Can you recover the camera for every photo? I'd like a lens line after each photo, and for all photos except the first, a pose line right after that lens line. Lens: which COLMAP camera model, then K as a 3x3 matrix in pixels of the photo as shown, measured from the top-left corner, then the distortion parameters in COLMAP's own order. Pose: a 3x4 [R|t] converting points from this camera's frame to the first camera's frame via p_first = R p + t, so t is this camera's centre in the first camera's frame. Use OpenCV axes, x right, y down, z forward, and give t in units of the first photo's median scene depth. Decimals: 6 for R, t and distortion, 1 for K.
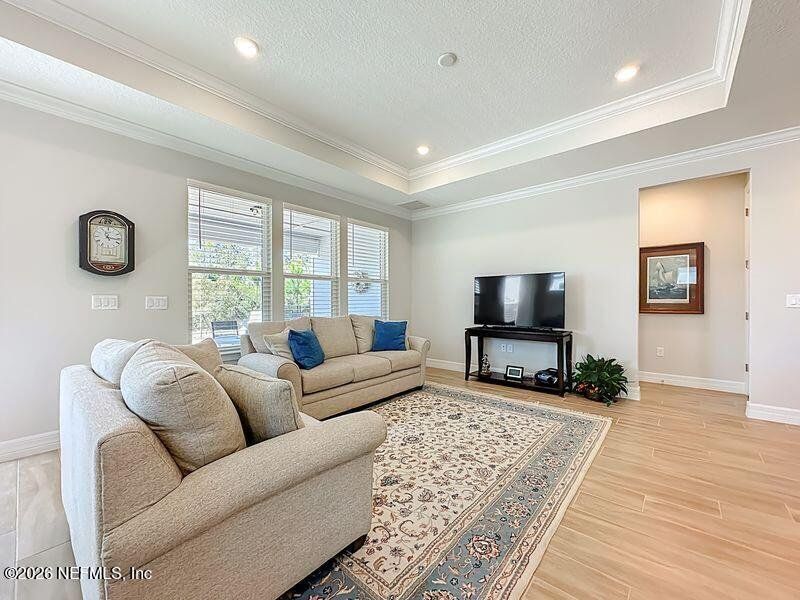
lens RADIAL K [[326.2, 0, 398.6], [0, 326.2, 301.8], [0, 0, 1]] dist [-0.003040, -0.000302]
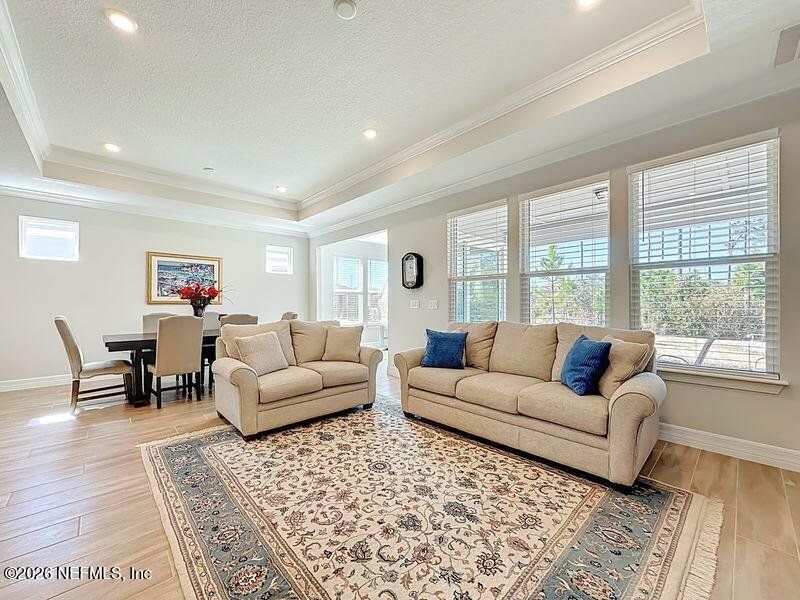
lens RADIAL K [[326.2, 0, 400.4], [0, 326.2, 302.1], [0, 0, 1]] dist [-0.003040, -0.000302]
pose [[-0.111811, -0.005304, -0.993715, 0.690798], [-0.001254, 0.999986, -0.005197, -0.000536], [0.993729, 0.000665, -0.111816, 0.900753]]
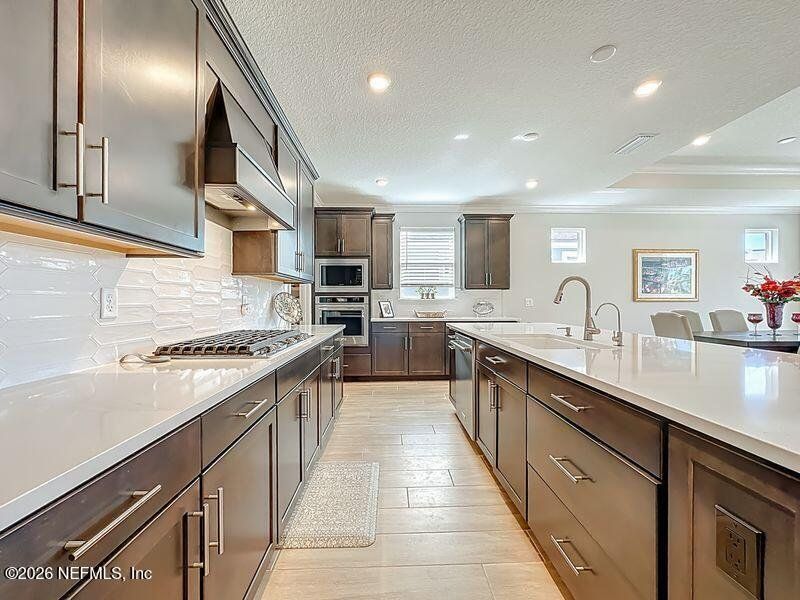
lens RADIAL K [[326.2, 0, 399.4], [0, 326.2, 302.5], [0, 0, 1]] dist [-0.003040, -0.000302]
pose [[-0.739643, 0.003925, -0.672988, 1.173771], [0.000940, 0.999988, 0.004799, 0.000078], [0.672999, 0.002917, -0.739638, -0.075687]]
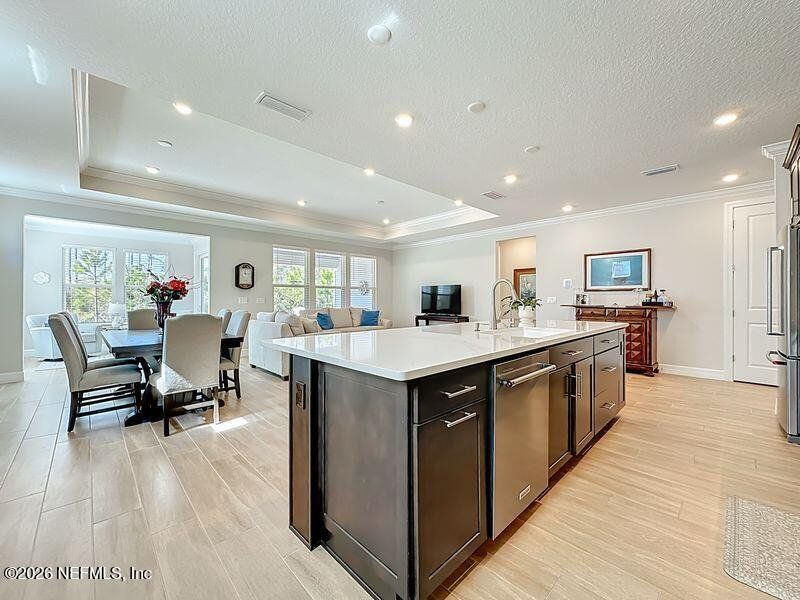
lens RADIAL K [[326.2, 0, 397.8], [0, 326.2, 297.8], [0, 0, 1]] dist [-0.003040, -0.000302]
pose [[0.995183, -0.000285, -0.098039, 0.384957], [-0.000695, 0.999950, -0.009963, 0.005244], [0.098037, 0.009983, 0.995133, -1.045793]]
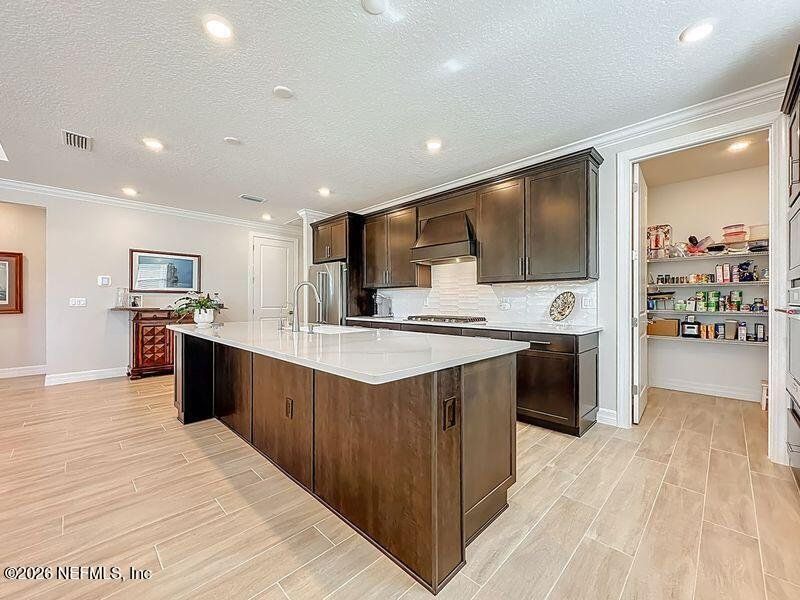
lens RADIAL K [[326.2, 0, 401.2], [0, 326.2, 303.2], [0, 0, 1]] dist [-0.003040, -0.000302]
pose [[0.069751, -0.004447, 0.997555, -0.189430], [0.004741, 0.999980, 0.004126, 0.003390], [-0.997553, 0.004442, 0.069771, -0.572337]]
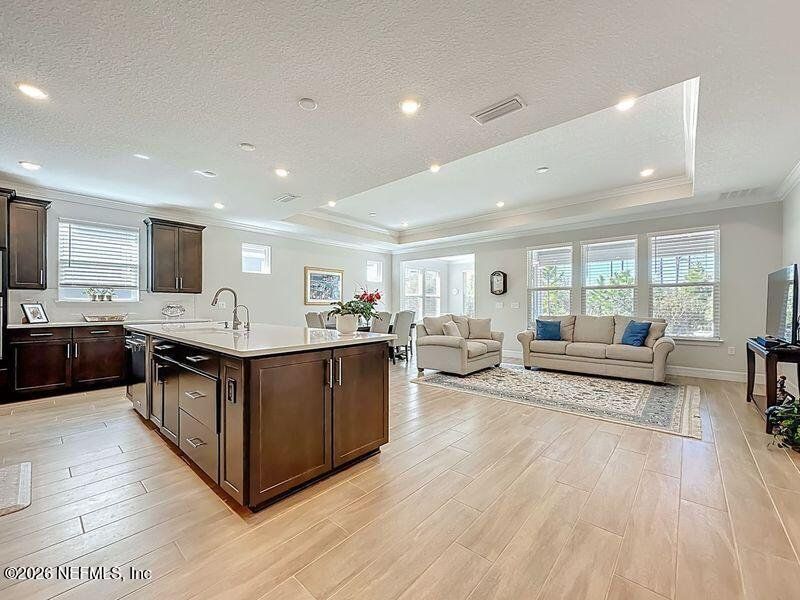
lens RADIAL K [[326.2, 0, 400.3], [0, 326.2, 304.6], [0, 0, 1]] dist [-0.003040, -0.000302]
pose [[-0.016742, 0.000241, -0.999860, 1.424803], [-0.003377, 0.999994, 0.000297, 0.000372], [0.999854, 0.003381, -0.016741, 0.190193]]
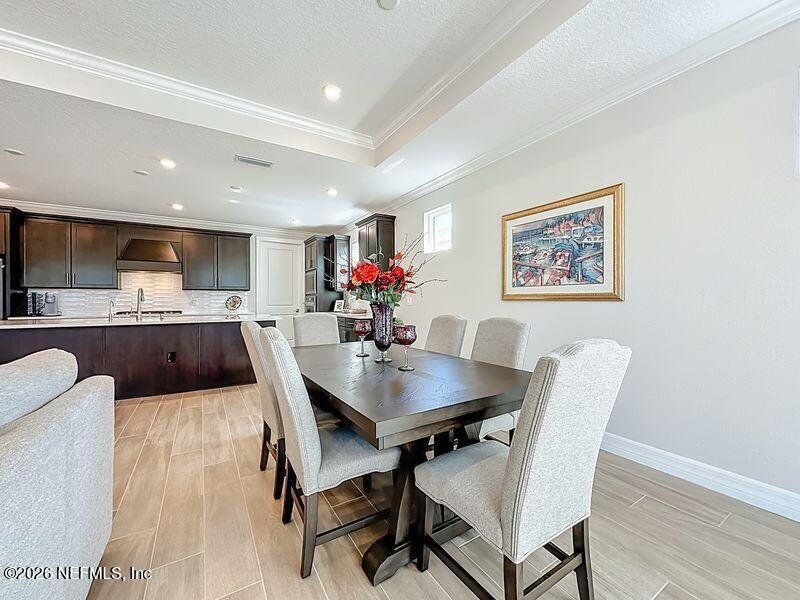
lens RADIAL K [[326.2, 0, 399.1], [0, 326.2, 296.7], [0, 0, 1]] dist [-0.003040, -0.000302]
pose [[-0.951659, 0.005753, 0.307102, -0.726337], [0.003474, 0.999962, -0.007968, 0.000156], [-0.307136, -0.006516, -0.951643, 0.550057]]
